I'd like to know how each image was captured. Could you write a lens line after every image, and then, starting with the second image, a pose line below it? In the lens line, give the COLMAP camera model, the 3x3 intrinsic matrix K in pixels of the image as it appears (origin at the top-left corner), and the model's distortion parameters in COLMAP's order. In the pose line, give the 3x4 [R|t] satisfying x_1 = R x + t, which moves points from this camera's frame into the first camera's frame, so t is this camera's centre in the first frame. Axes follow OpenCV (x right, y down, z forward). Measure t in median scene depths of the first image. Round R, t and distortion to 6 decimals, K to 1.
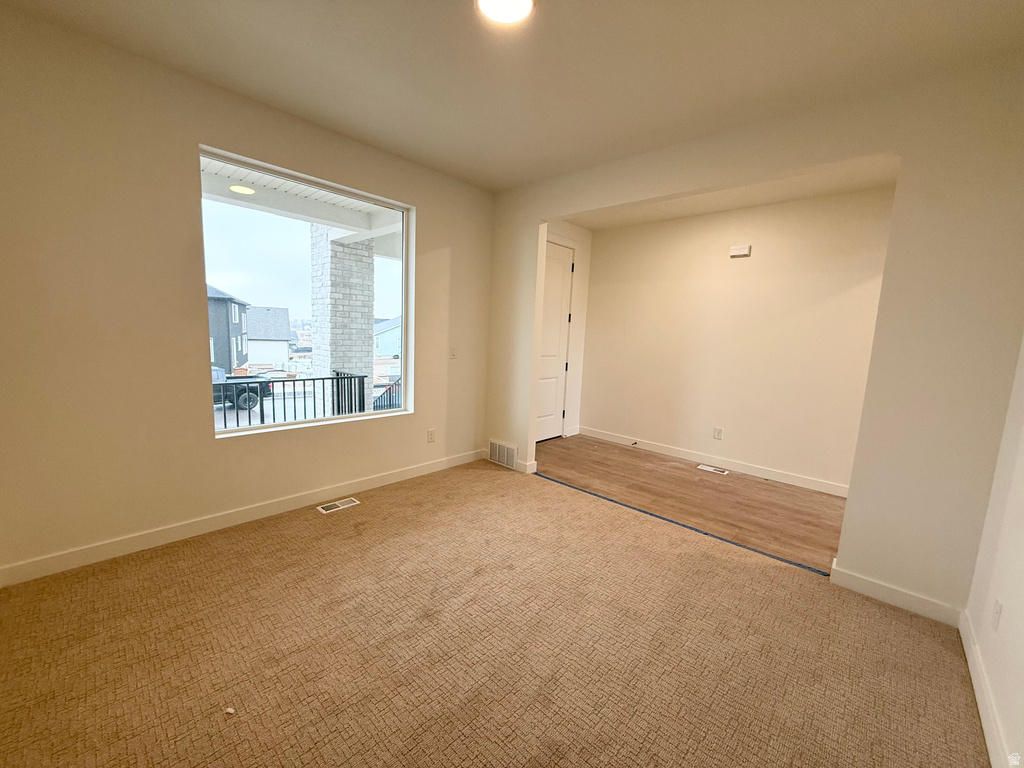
lens RADIAL K [[406.3, 0, 502.6], [0, 406.3, 385.2], [0, 0, 1]] dist [-0.000517, 0.000353]
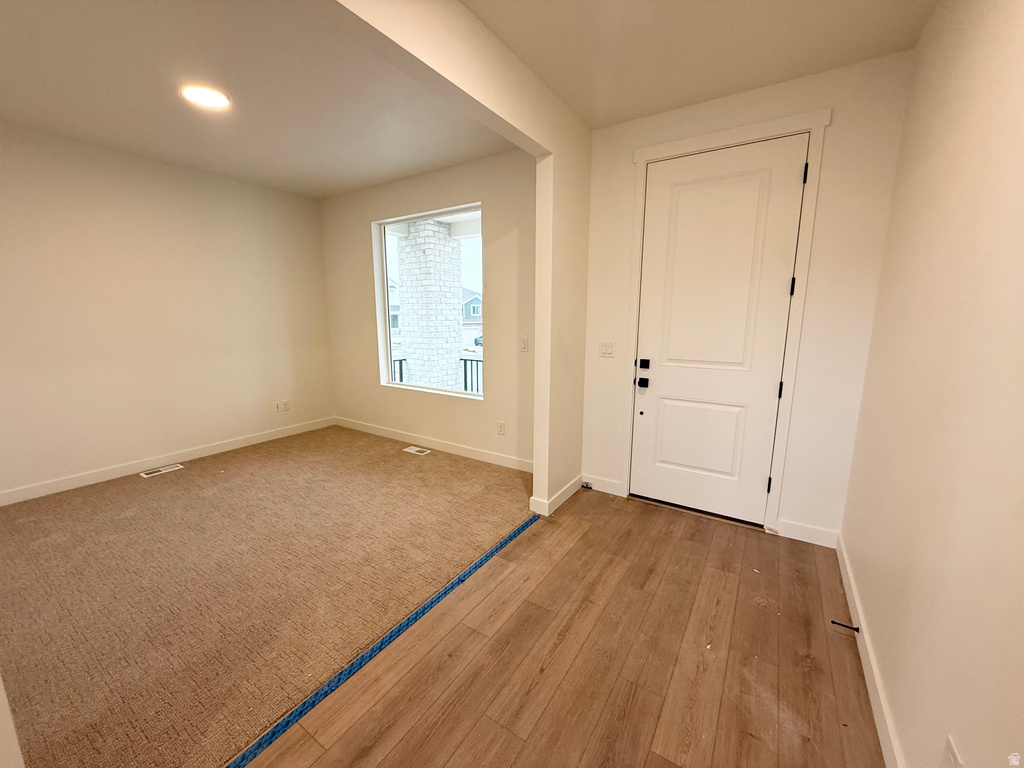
lens RADIAL K [[406.3, 0, 507.6], [0, 406.3, 385.2], [0, 0, 1]] dist [-0.000517, 0.000353]
pose [[0.184121, 0.137790, -0.973197, 0.763476], [-0.118029, 0.986060, 0.117281, -0.094283], [0.975791, 0.093272, 0.197818, 0.801294]]
